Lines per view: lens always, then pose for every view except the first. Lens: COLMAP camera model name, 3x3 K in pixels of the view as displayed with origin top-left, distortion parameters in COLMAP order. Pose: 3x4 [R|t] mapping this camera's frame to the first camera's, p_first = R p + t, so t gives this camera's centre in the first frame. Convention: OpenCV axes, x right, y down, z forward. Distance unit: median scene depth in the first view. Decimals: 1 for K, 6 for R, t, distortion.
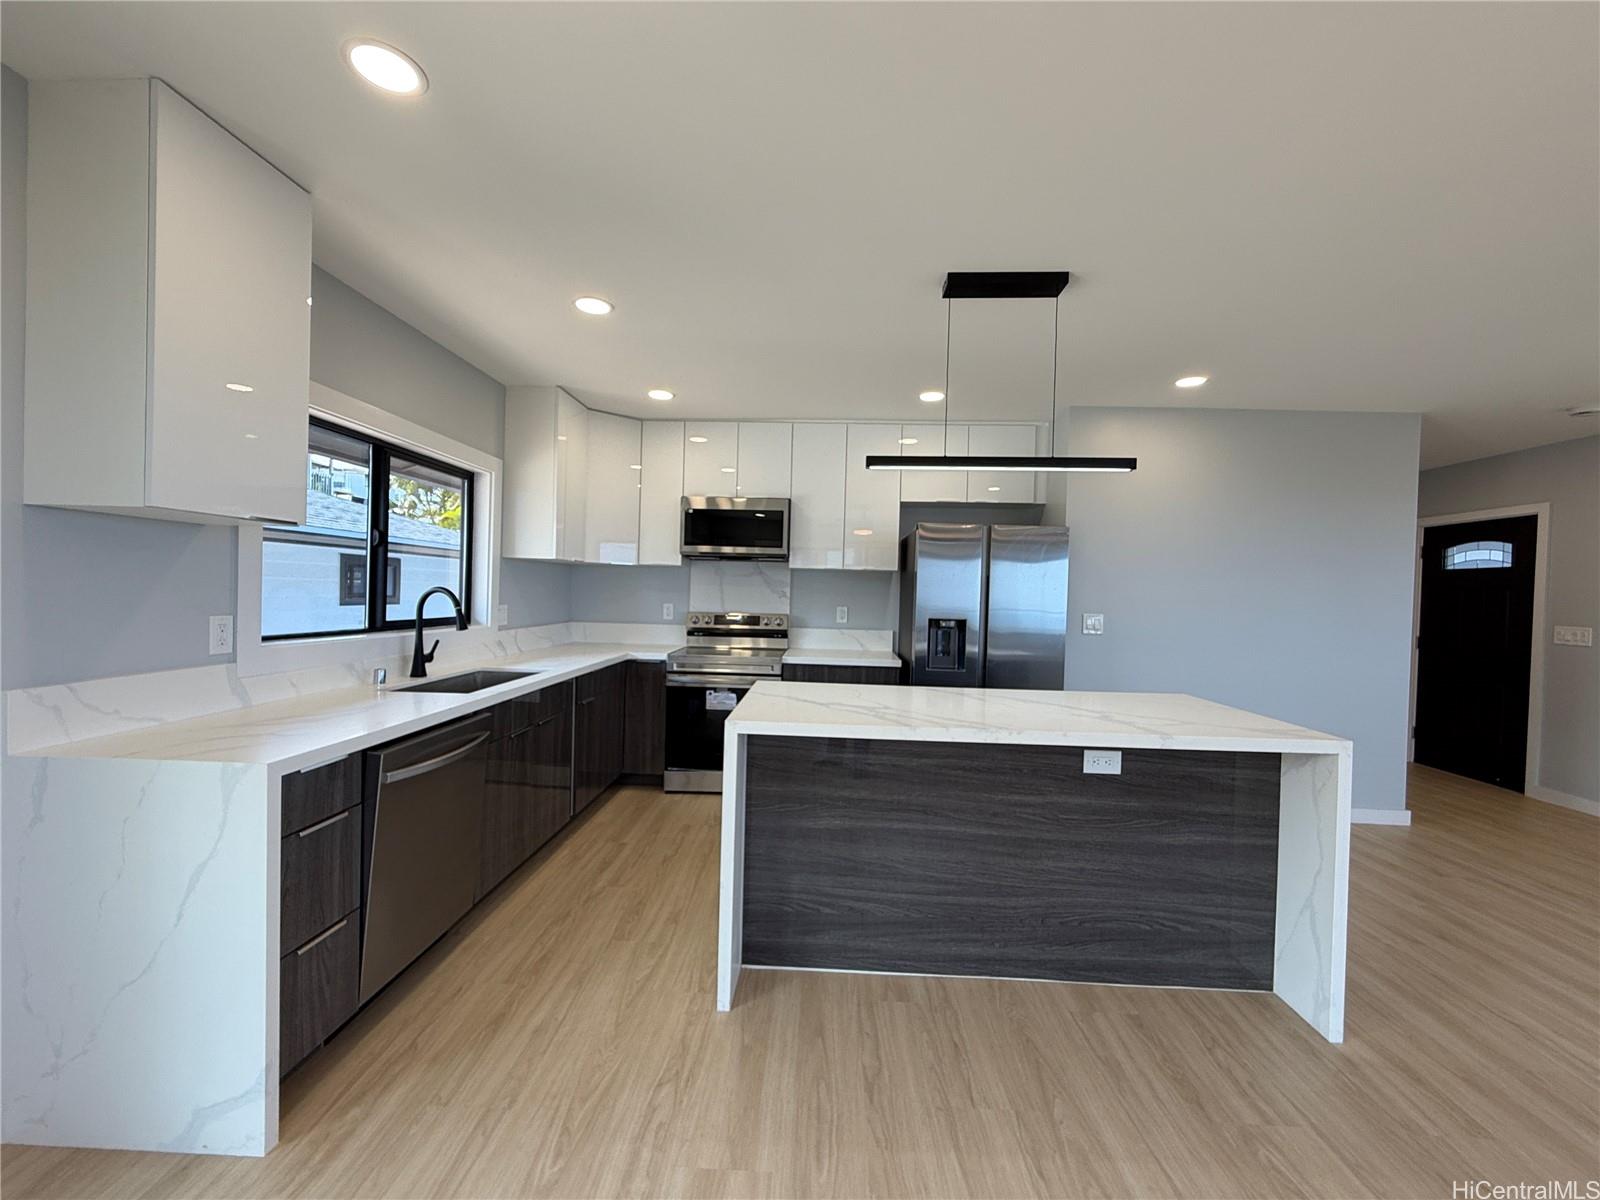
lens RADIAL K [[638.9, 0, 795.6], [0, 638.9, 603.0], [0, 0, 1]] dist [-0.000546, 0.000109]
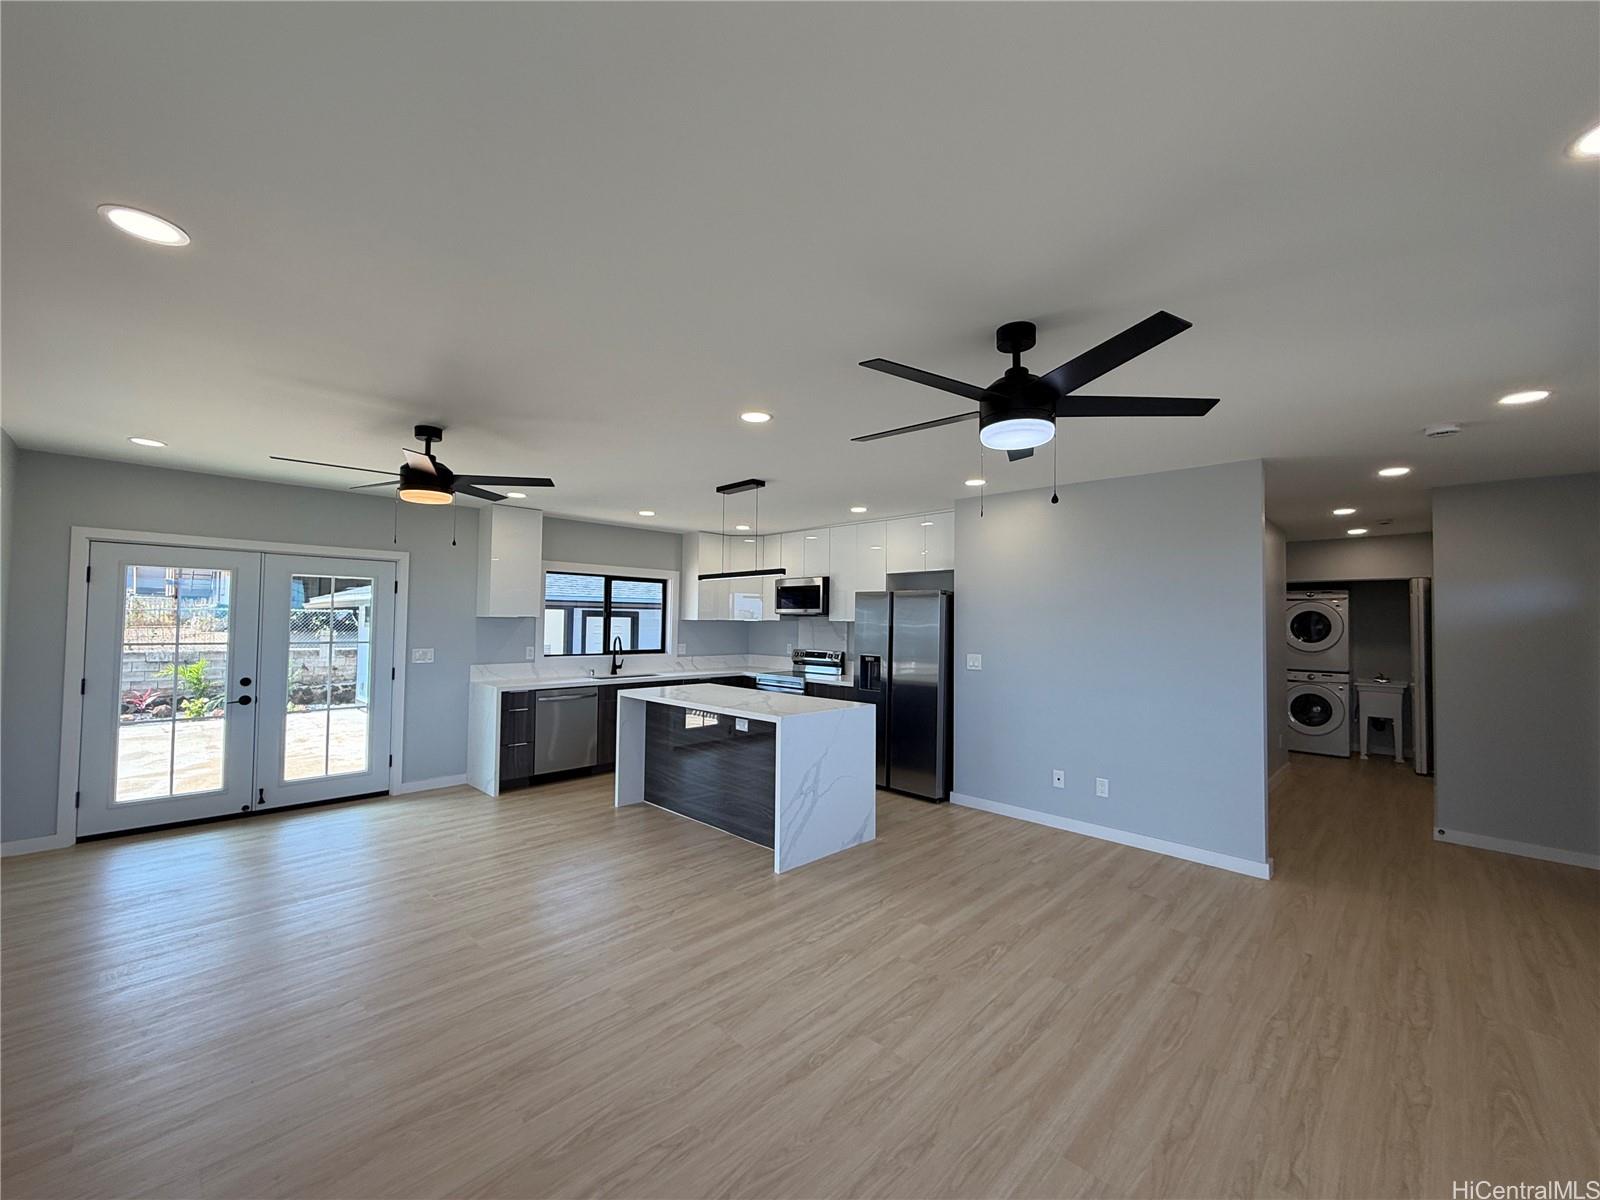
lens RADIAL K [[638.9, 0, 797.7], [0, 638.9, 596.4], [0, 0, 1]] dist [-0.000546, 0.000109]
pose [[0.741441, -0.043018, -0.669637, 1.534043], [-0.004061, 0.997637, -0.068586, -0.013208], [0.671005, 0.053572, 0.739515, -0.304710]]
